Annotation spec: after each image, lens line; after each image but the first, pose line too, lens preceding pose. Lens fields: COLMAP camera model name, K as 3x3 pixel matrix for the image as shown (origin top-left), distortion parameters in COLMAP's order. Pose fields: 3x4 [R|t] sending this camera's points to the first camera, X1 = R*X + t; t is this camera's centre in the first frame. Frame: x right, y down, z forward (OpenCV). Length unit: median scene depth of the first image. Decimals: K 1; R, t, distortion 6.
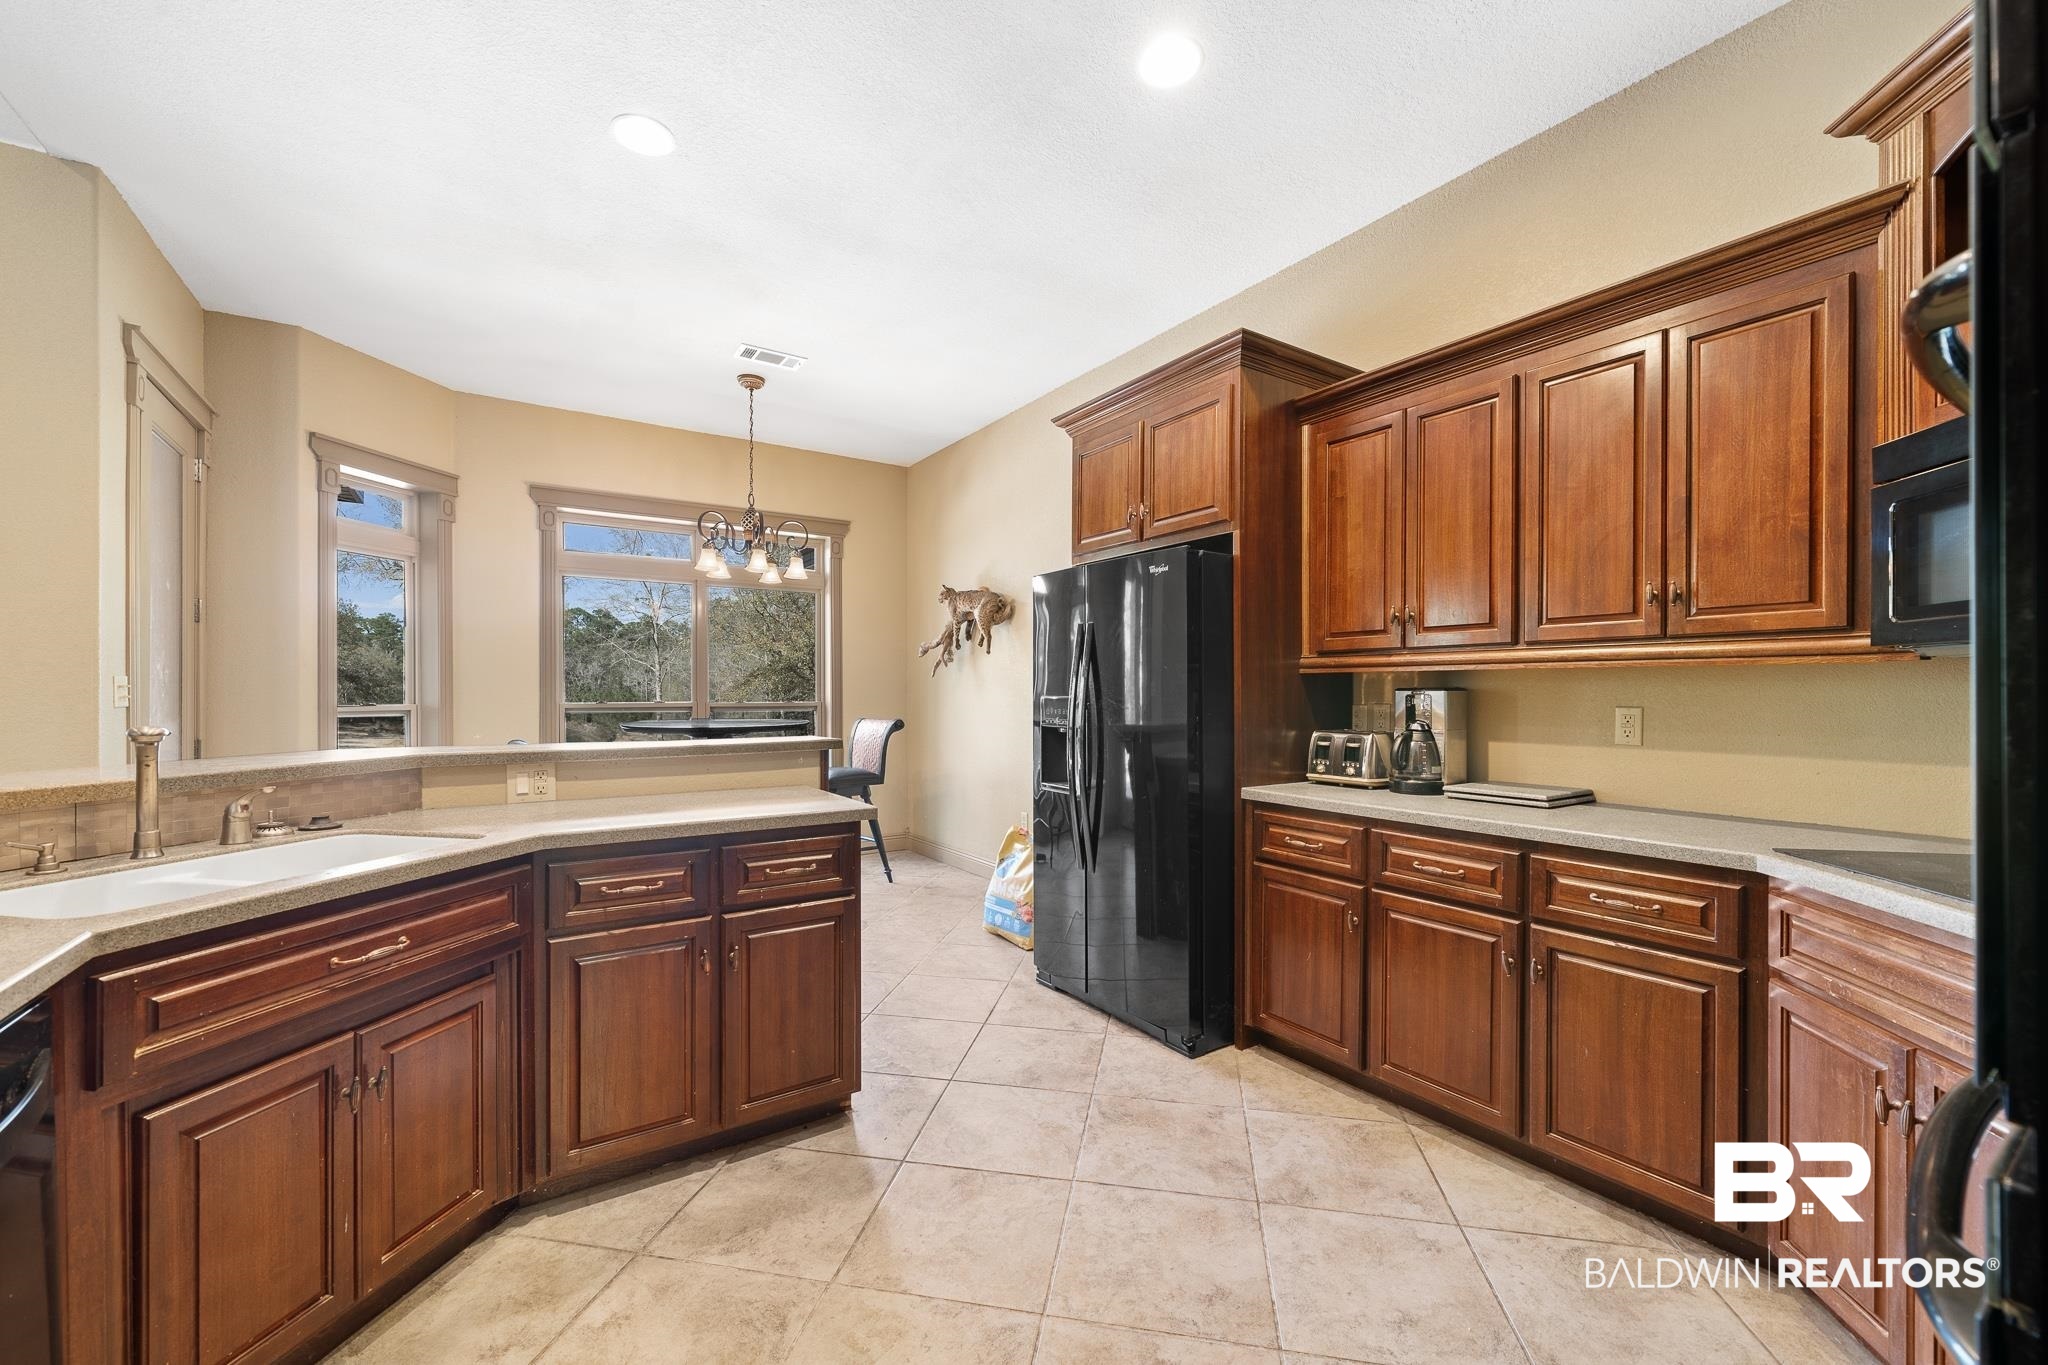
lens RADIAL K [[815.1, 0, 1024.3], [0, 815.1, 691.8], [0, 0, 1]] dist [0.000023, 0.000018]
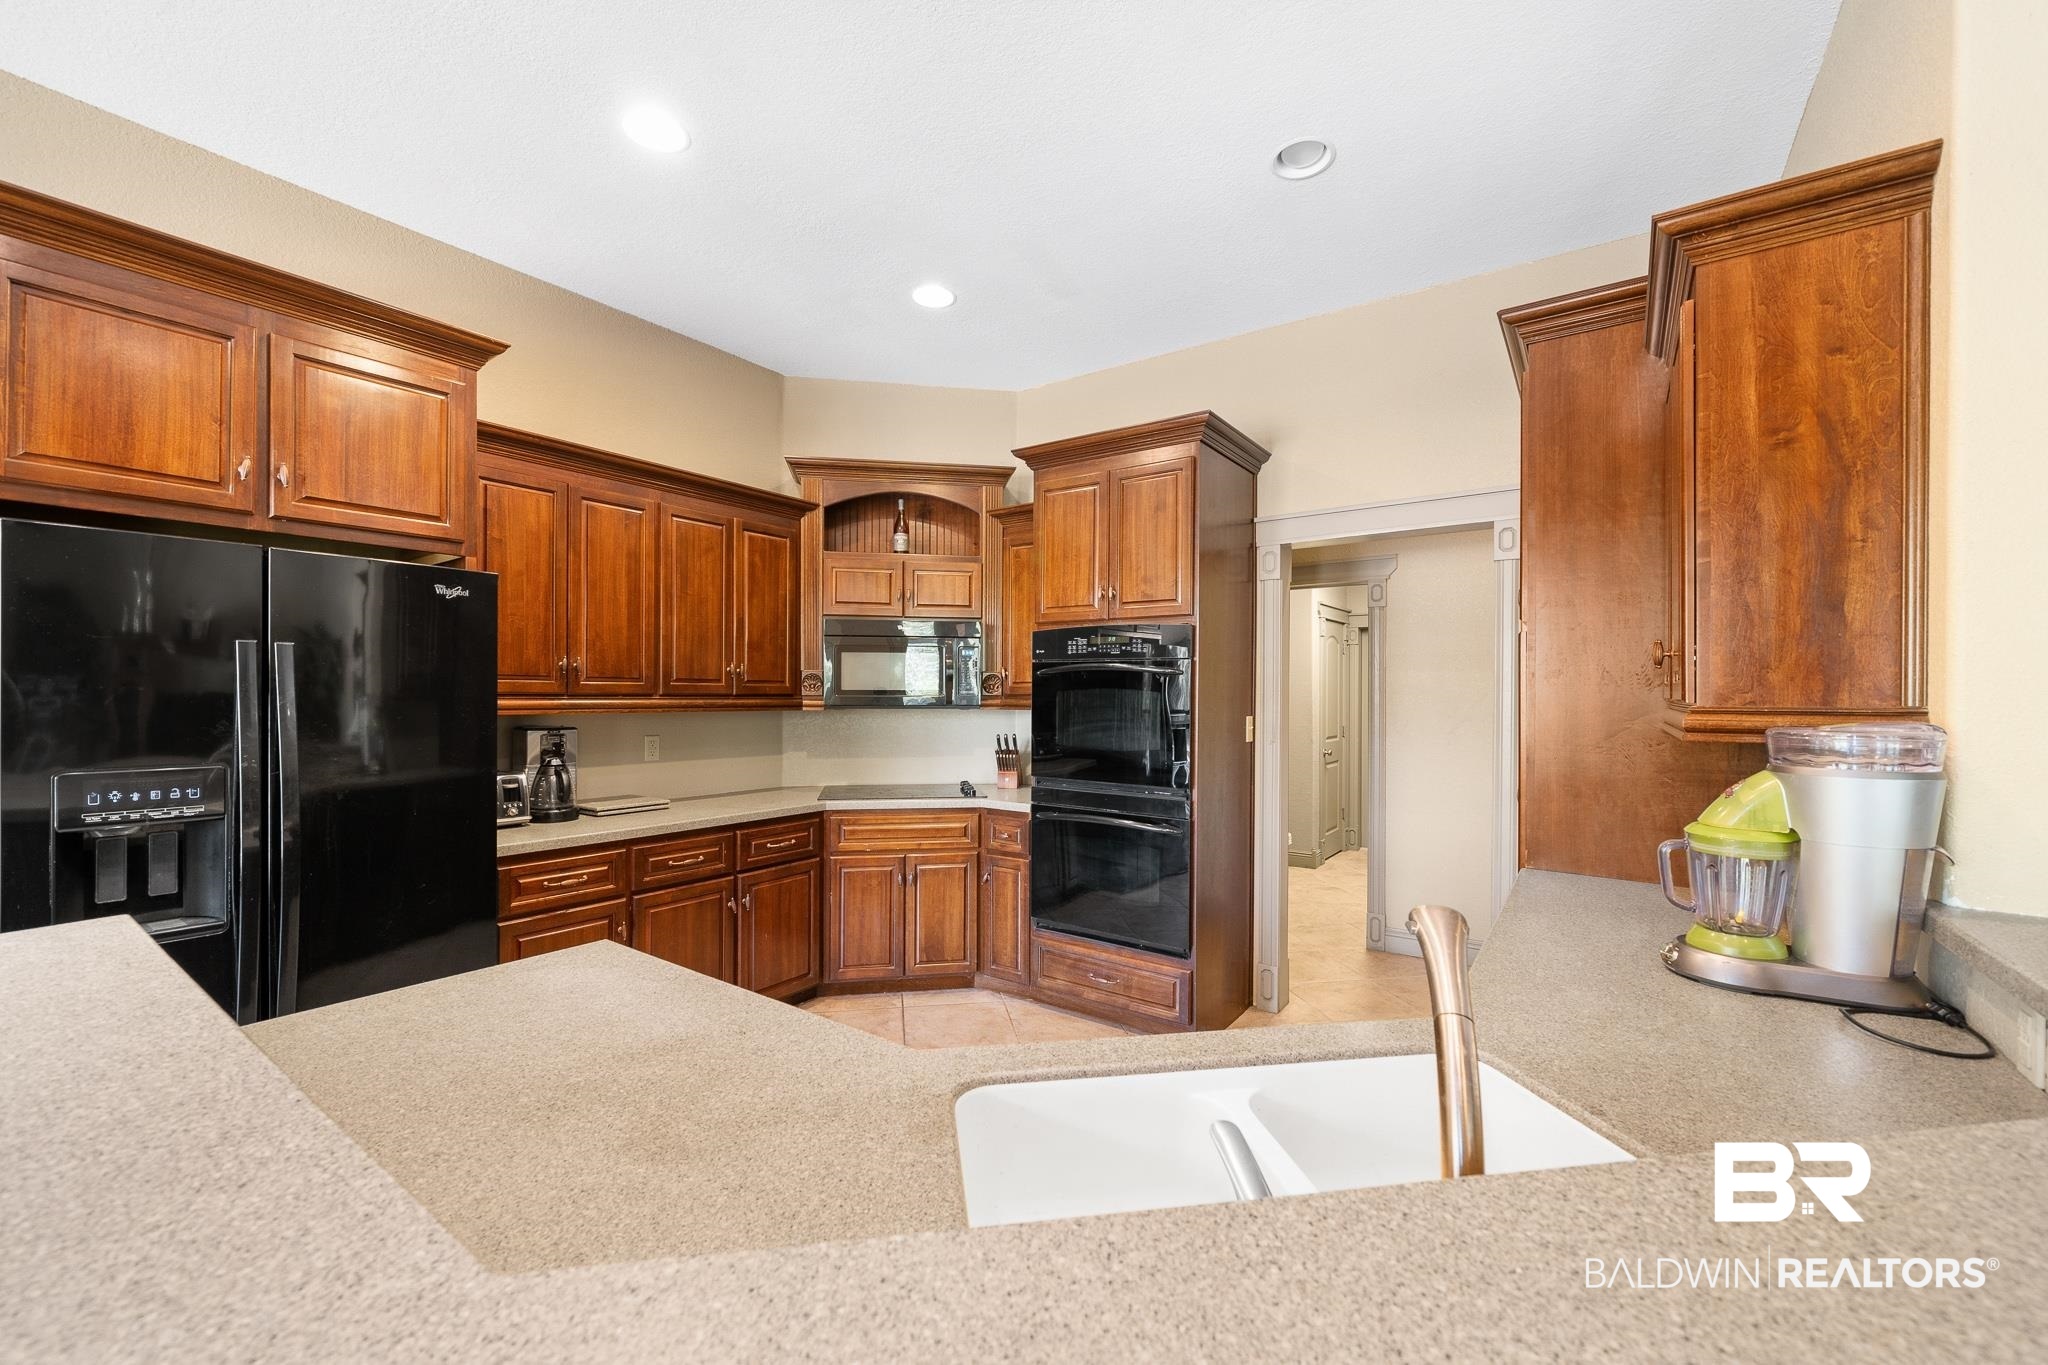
lens RADIAL K [[815.1, 0, 1023.4], [0, 815.1, 690.4], [0, 0, 1]] dist [0.000023, 0.000018]
pose [[-0.352133, -0.001993, 0.935948, -0.937808], [-0.010030, 0.999948, -0.001644, -0.069711], [-0.935896, -0.009967, -0.352135, 0.905930]]
